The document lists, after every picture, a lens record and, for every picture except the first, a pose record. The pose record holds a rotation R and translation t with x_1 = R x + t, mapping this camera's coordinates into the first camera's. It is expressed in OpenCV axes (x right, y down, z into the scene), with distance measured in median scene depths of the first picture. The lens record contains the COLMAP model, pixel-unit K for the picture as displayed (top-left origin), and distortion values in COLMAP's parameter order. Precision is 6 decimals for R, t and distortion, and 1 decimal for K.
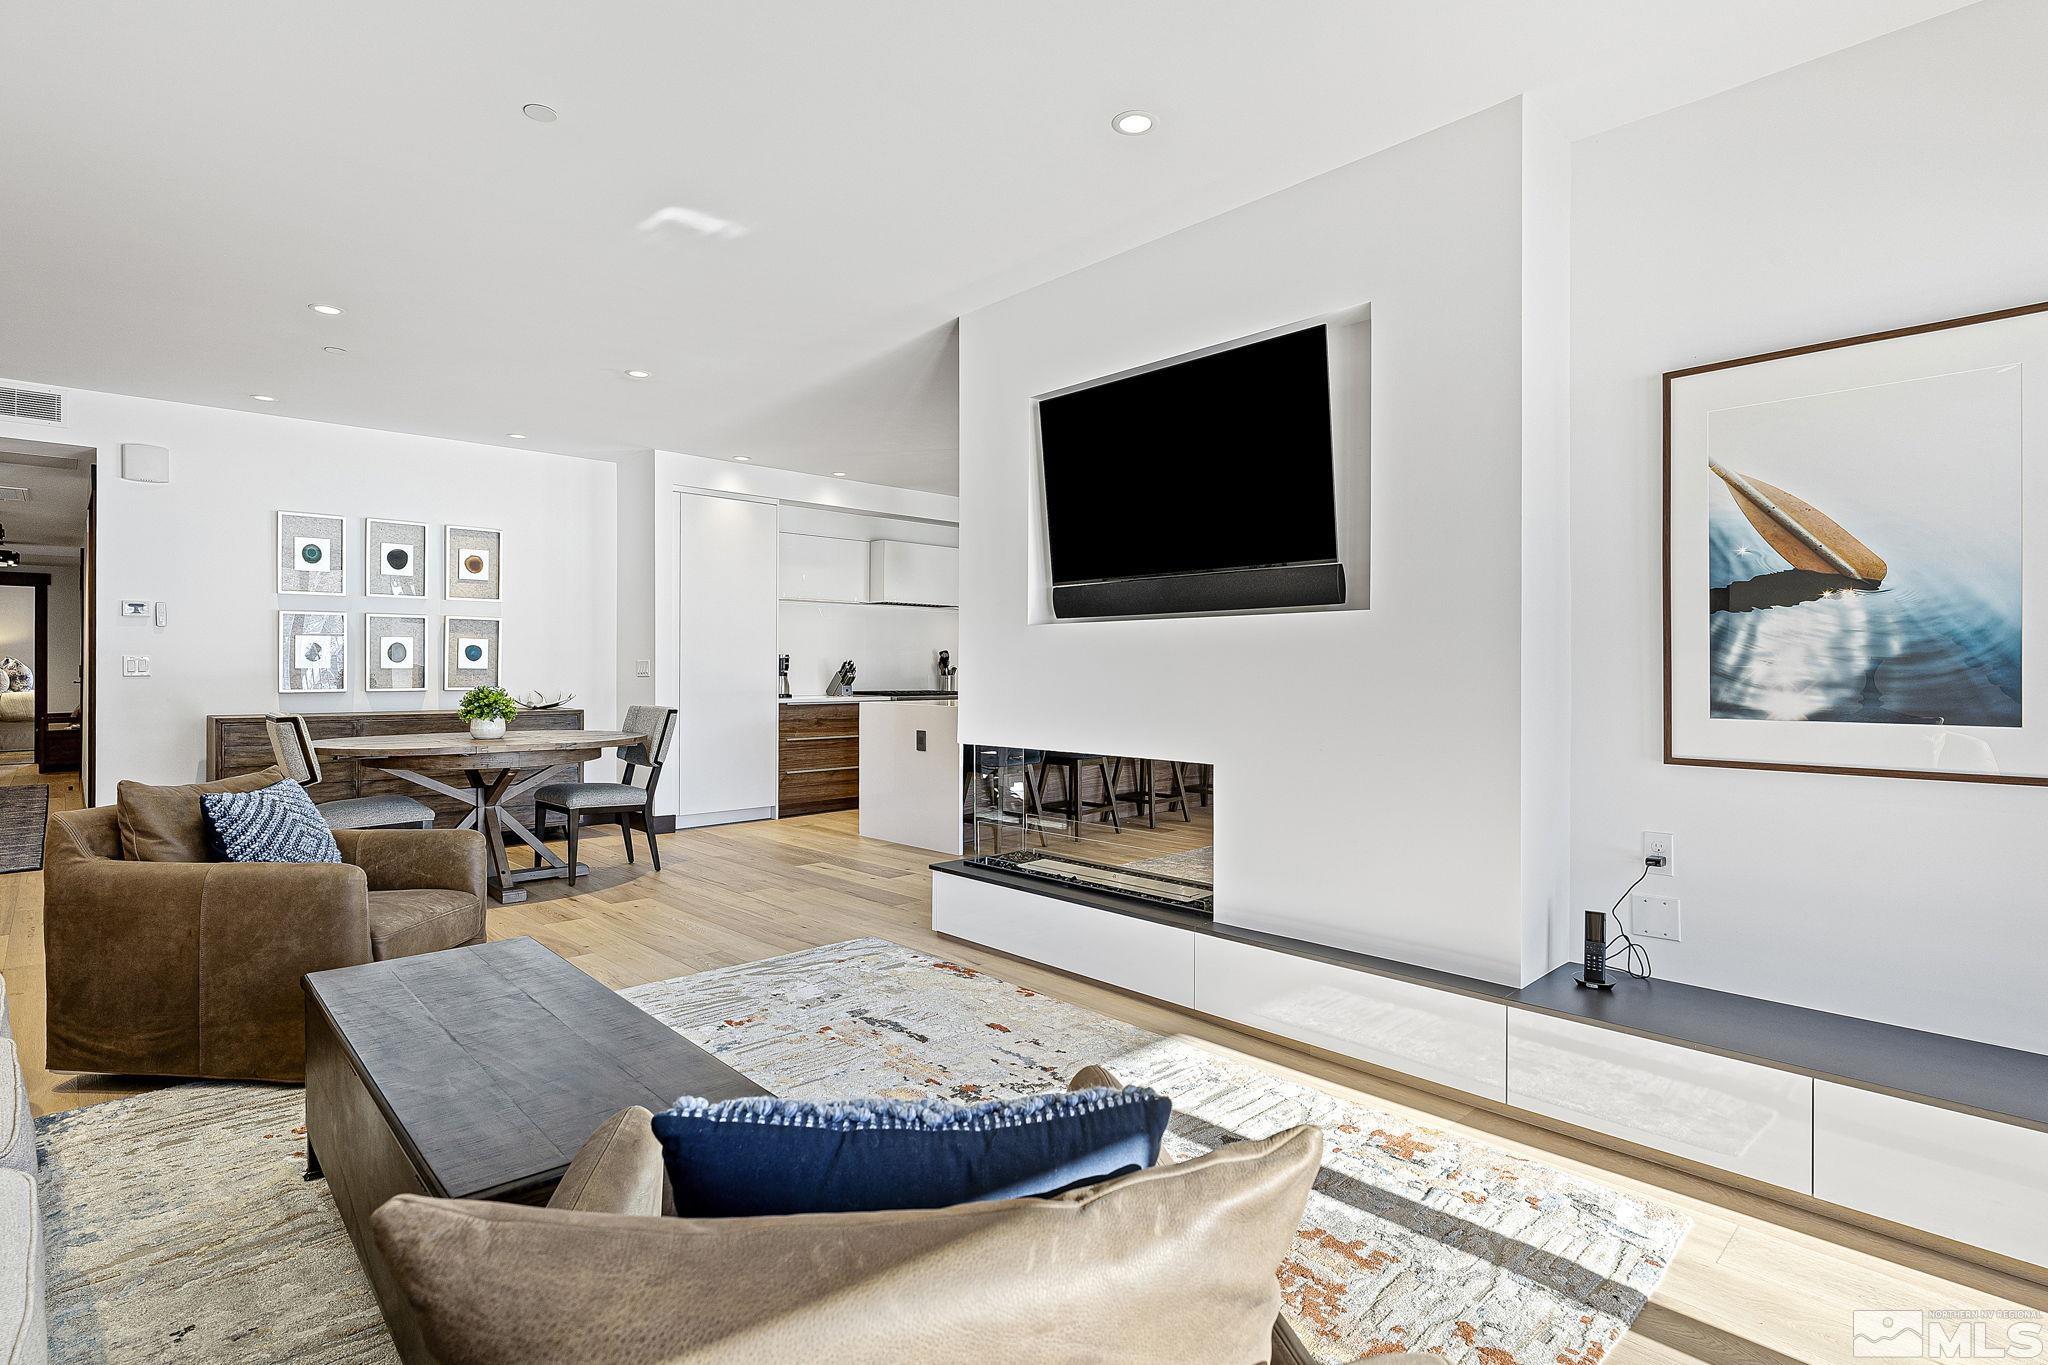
lens RADIAL K [[984.4, 0, 1025.4], [0, 984.4, 670.4], [0, 0, 1]] dist [-0.000211, -0.000119]
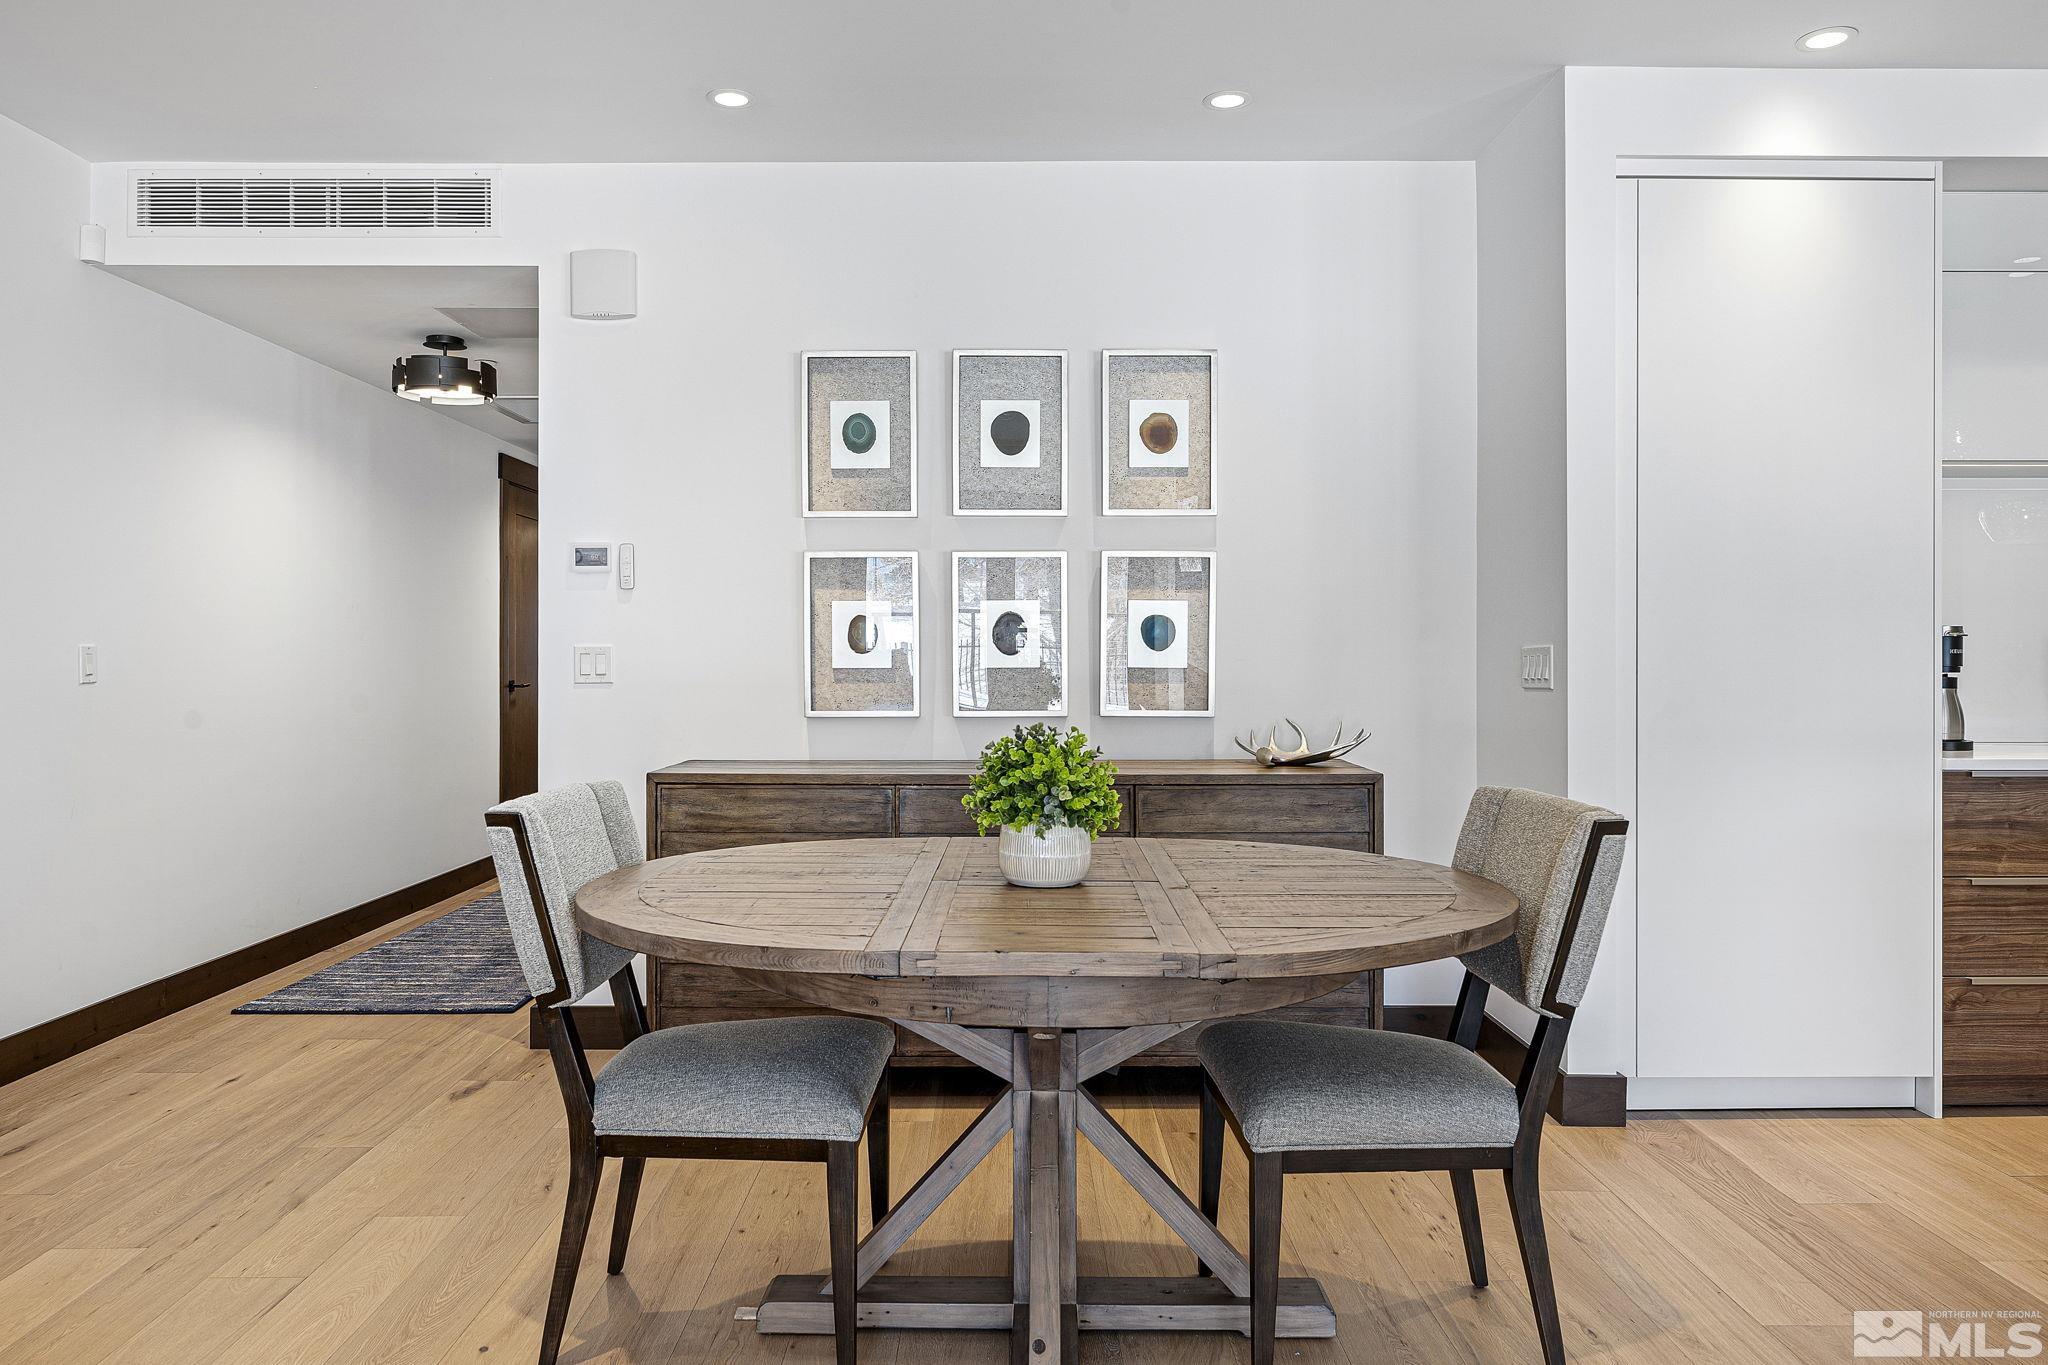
lens RADIAL K [[1402.9, 0, 1023.4], [0, 1402.9, 662.4], [0, 0, 1]] dist [-0.001044, -0.001620]
pose [[0.729615, -0.001938, -0.683855, -0.174362], [0.001780, 0.999998, -0.000935, -0.004110], [0.683856, -0.000535, 0.729617, 0.500721]]
